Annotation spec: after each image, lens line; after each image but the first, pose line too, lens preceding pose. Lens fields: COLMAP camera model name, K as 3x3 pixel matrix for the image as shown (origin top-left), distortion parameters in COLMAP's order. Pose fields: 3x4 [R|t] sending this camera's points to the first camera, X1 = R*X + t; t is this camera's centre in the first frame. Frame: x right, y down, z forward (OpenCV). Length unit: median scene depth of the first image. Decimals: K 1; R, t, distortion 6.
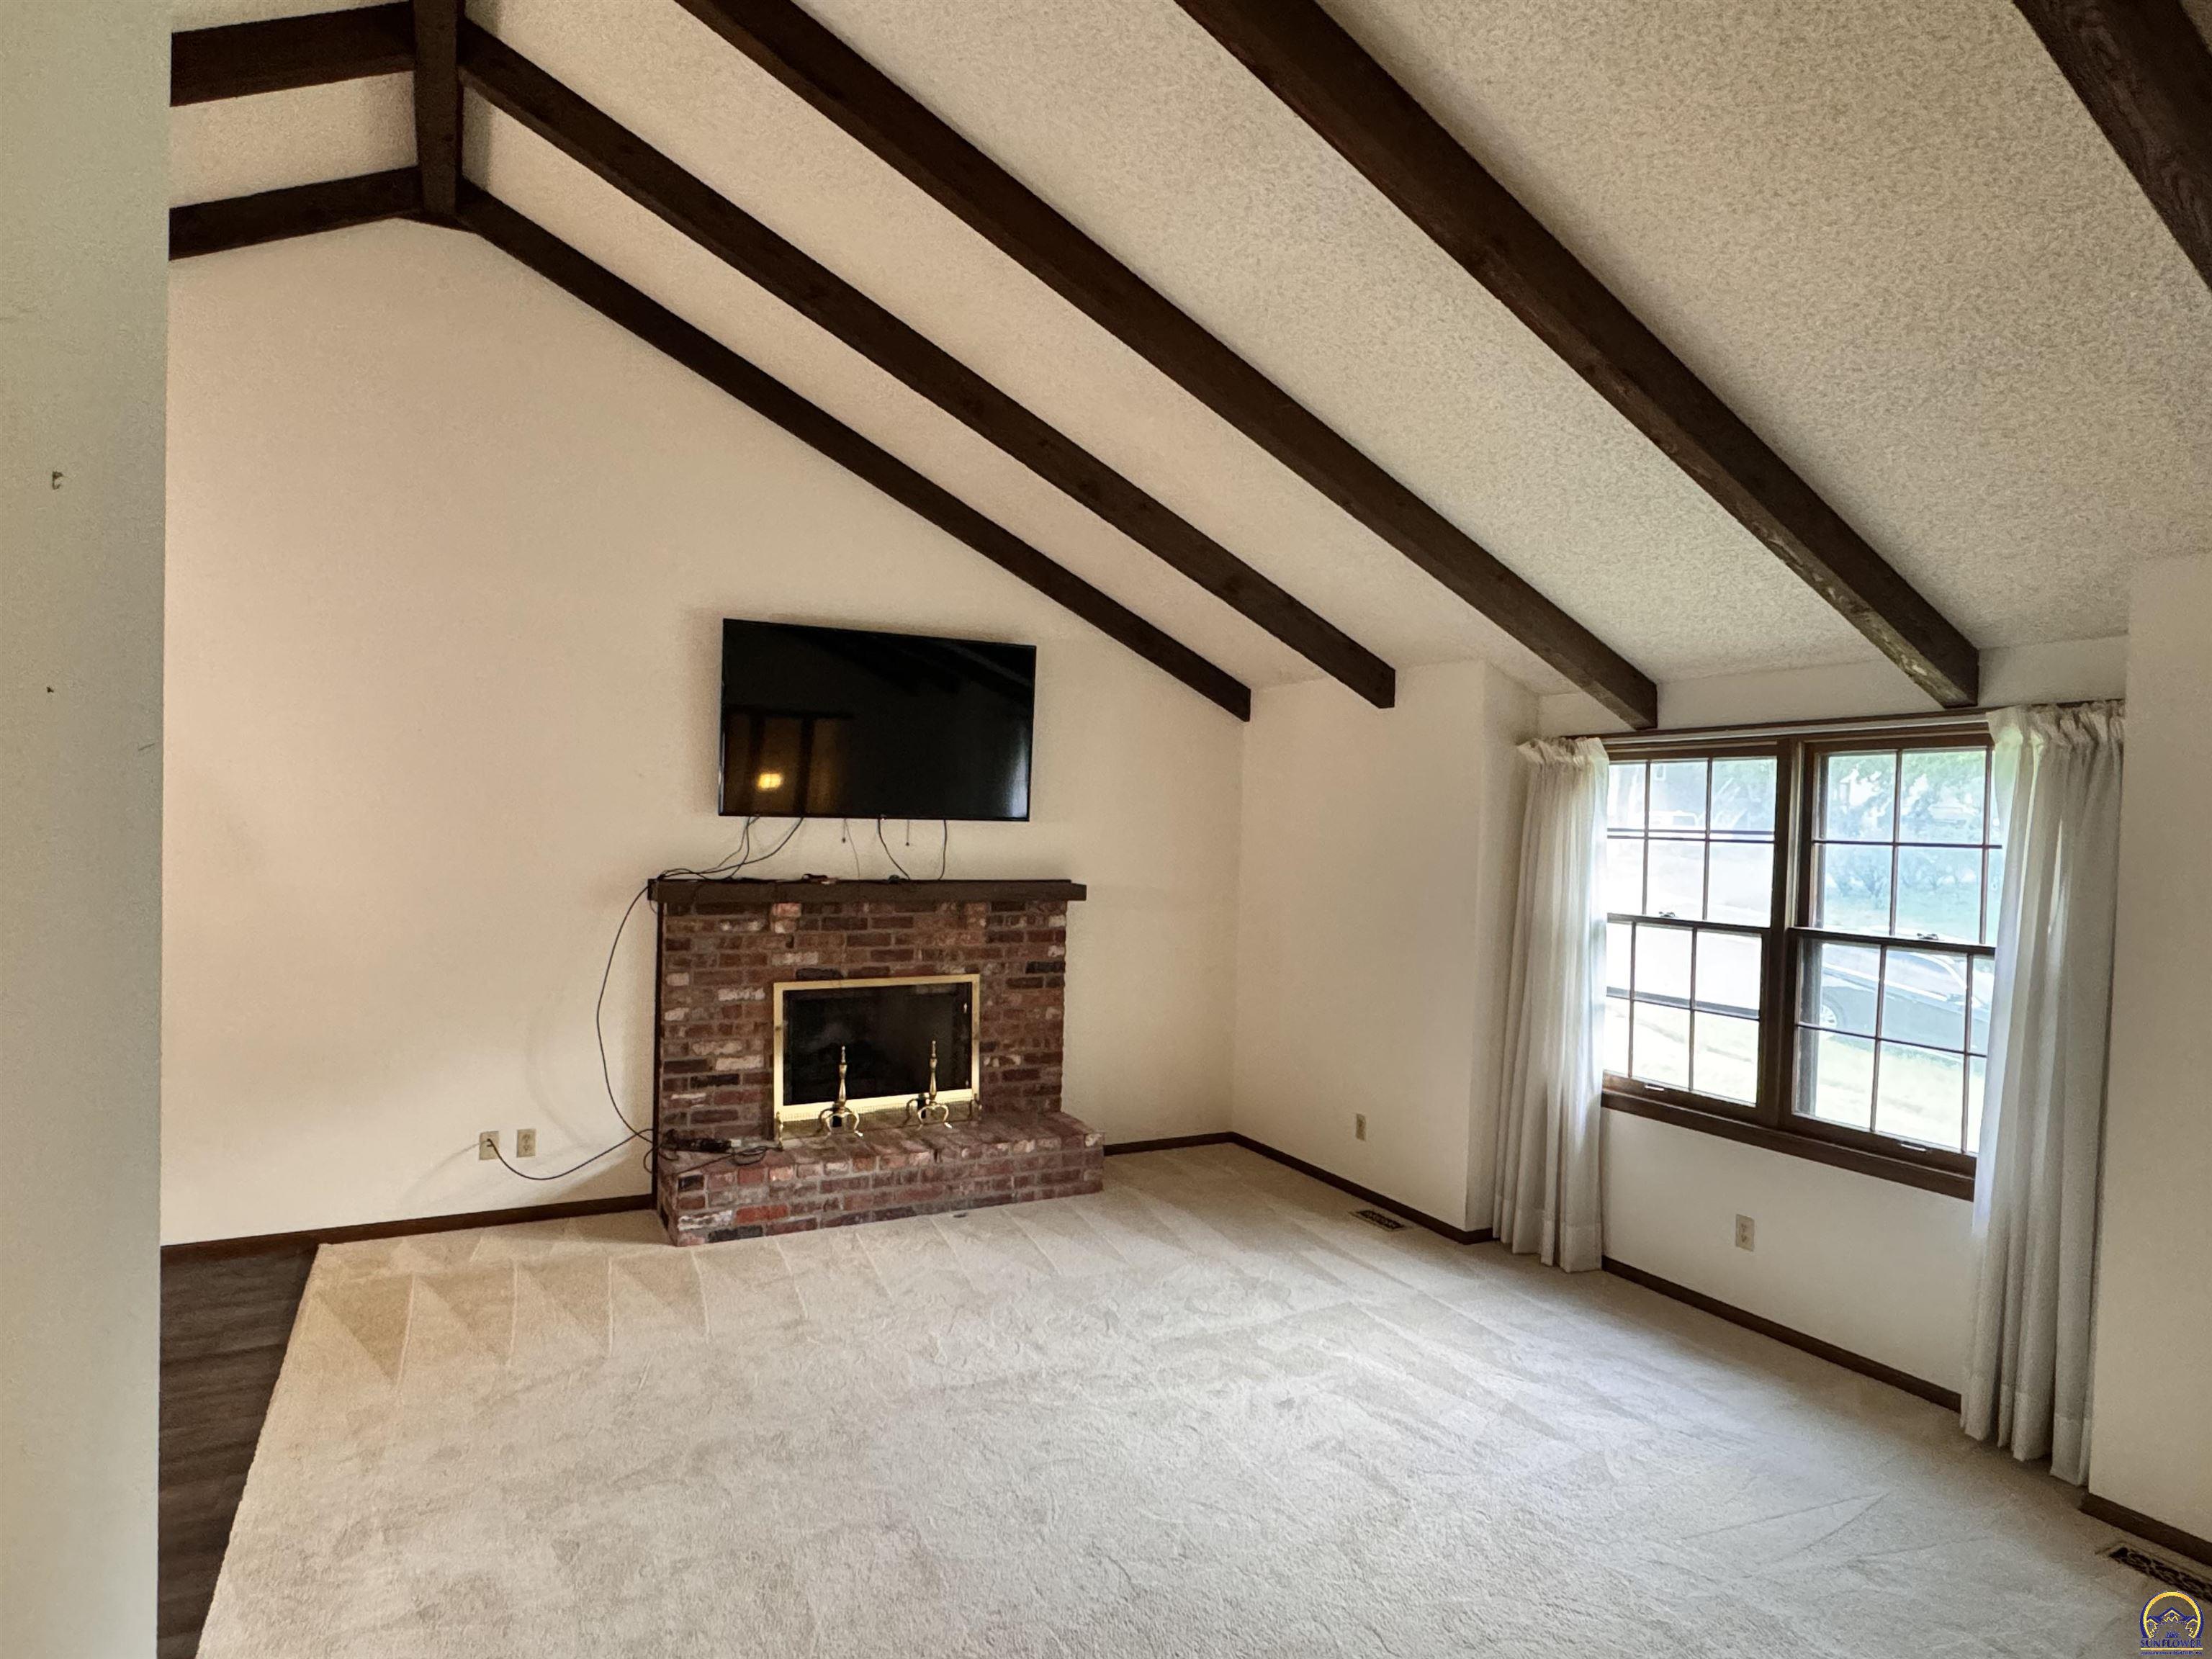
lens RADIAL K [[1255.1, 0, 1098.8], [0, 1255.1, 836.5], [0, 0, 1]] dist [-0.004428, -0.000667]
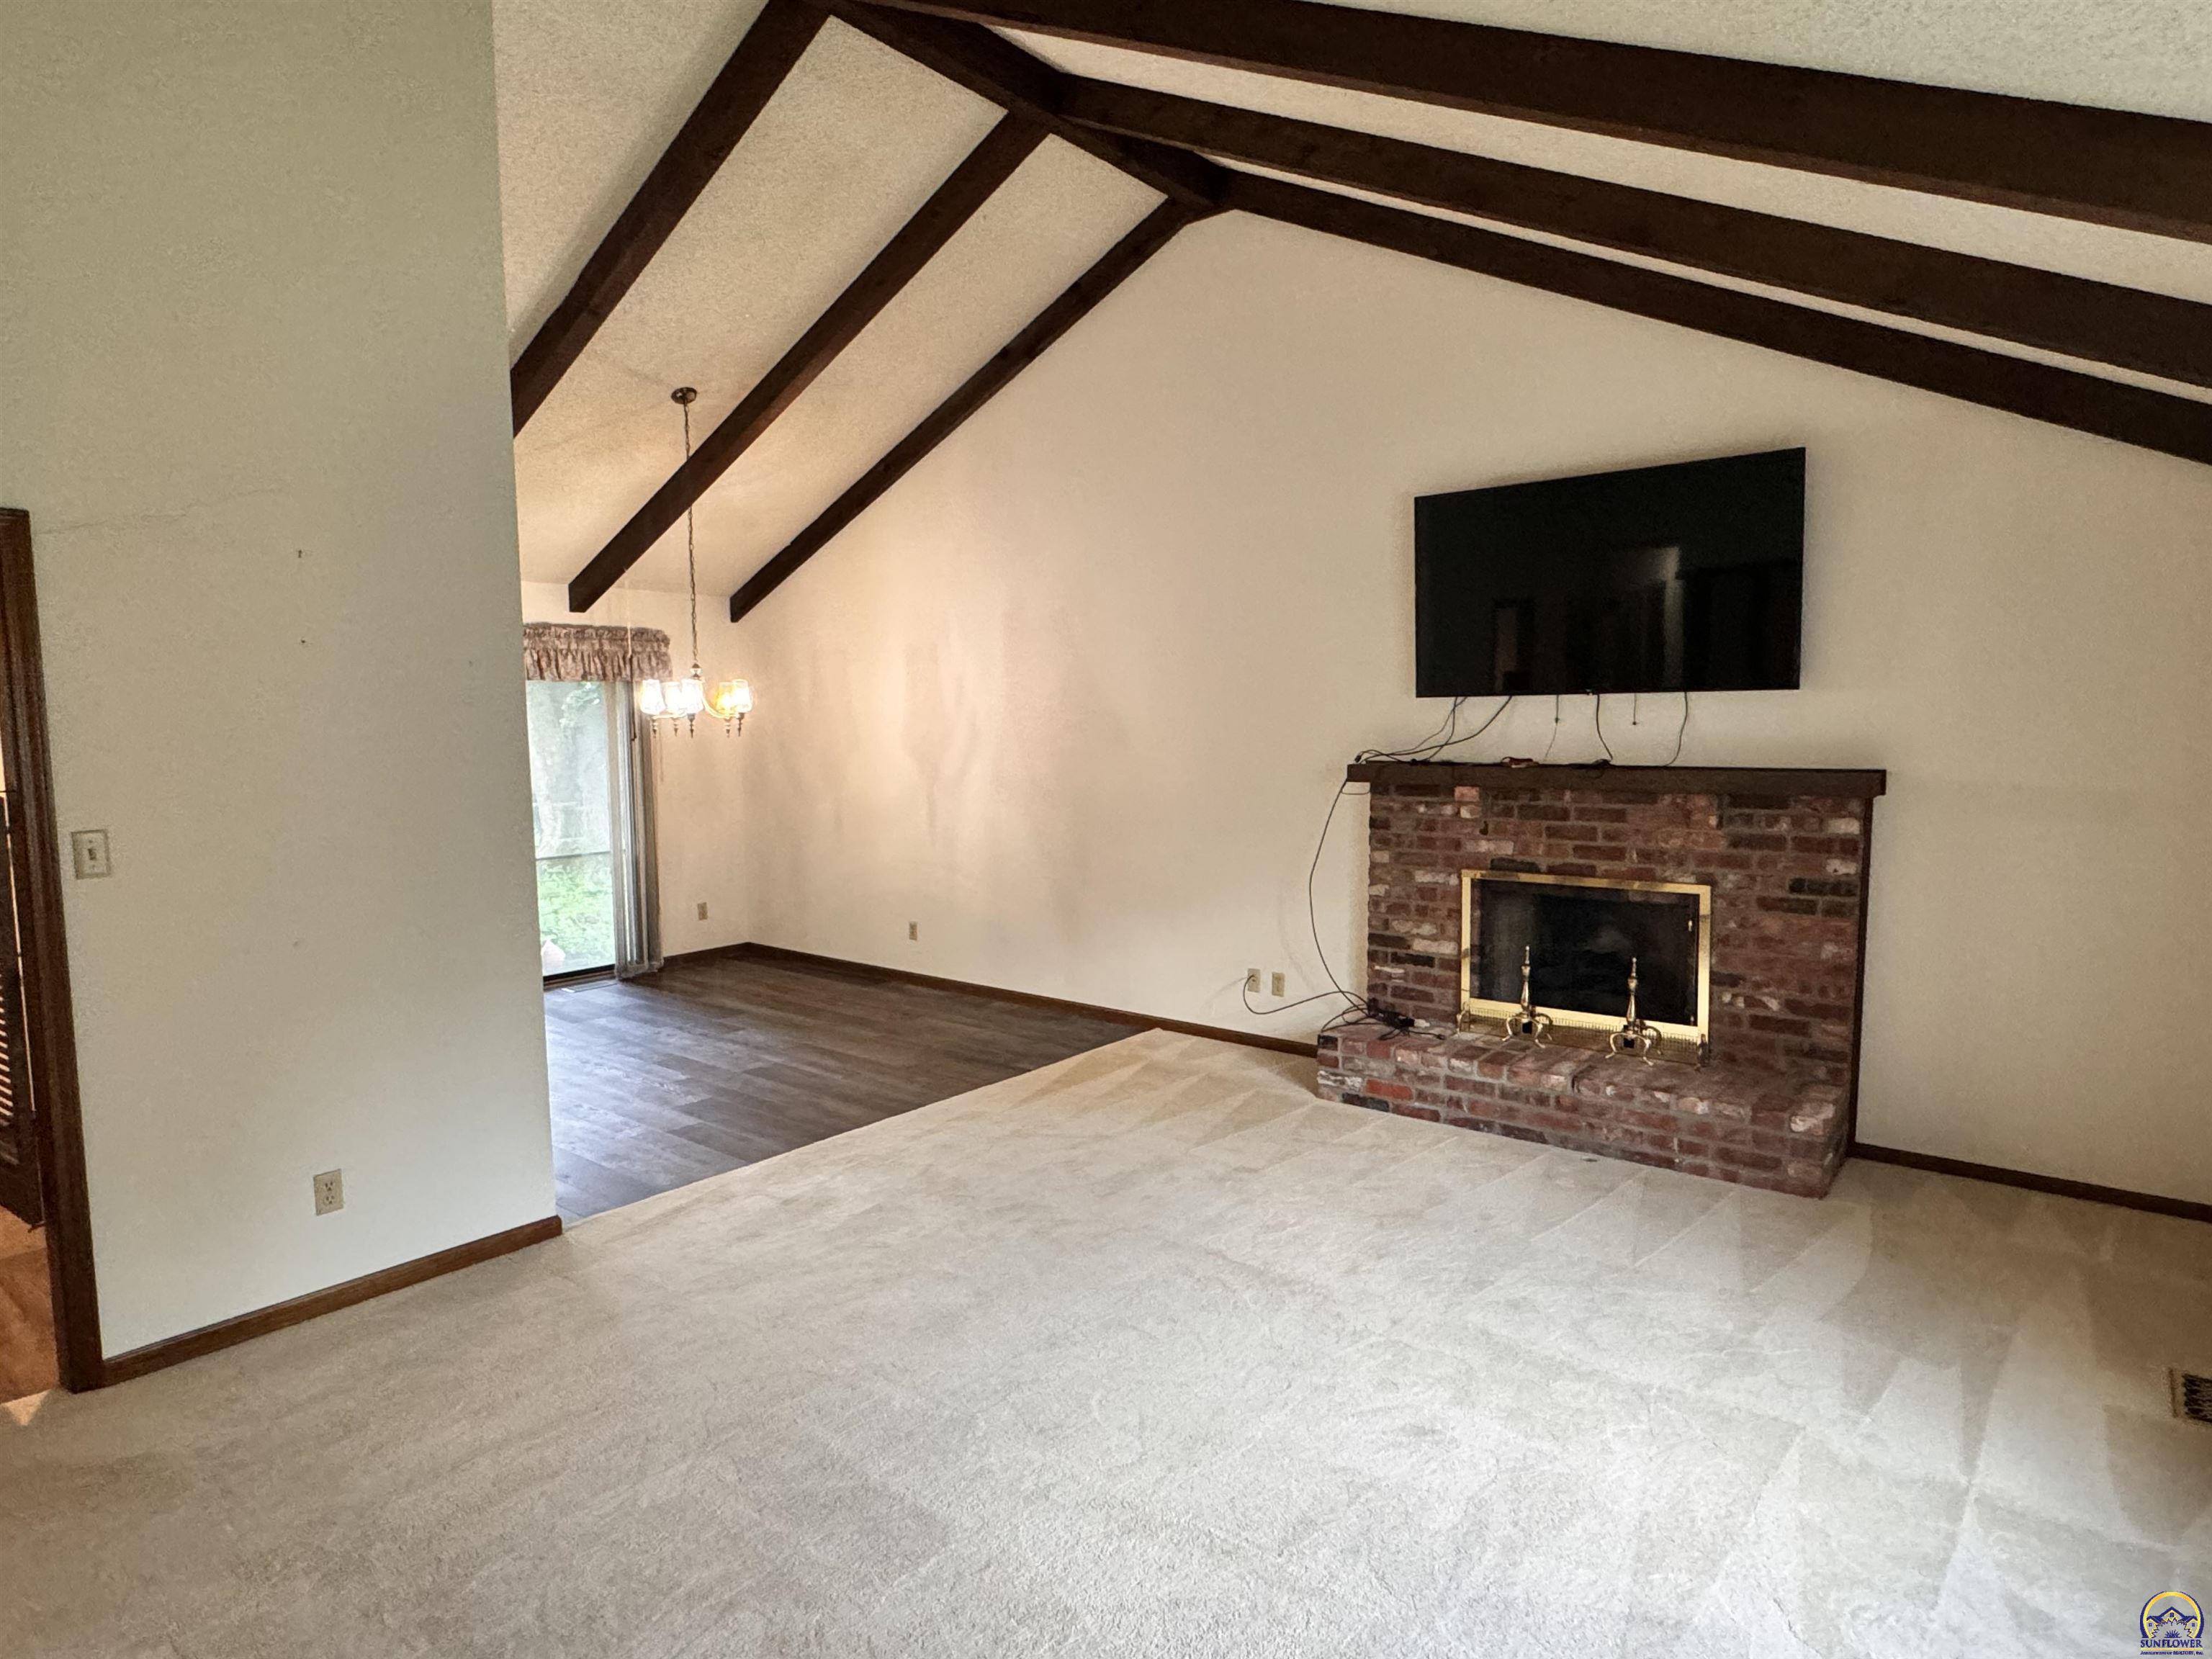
lens RADIAL K [[1255.1, 0, 1096.4], [0, 1255.1, 839.8], [0, 0, 1]] dist [-0.004428, -0.000667]
pose [[0.396748, 0.059892, -0.915972, 0.516423], [0.006096, 0.997675, 0.067875, 0.026997], [0.917907, -0.032513, 0.395460, 0.363405]]
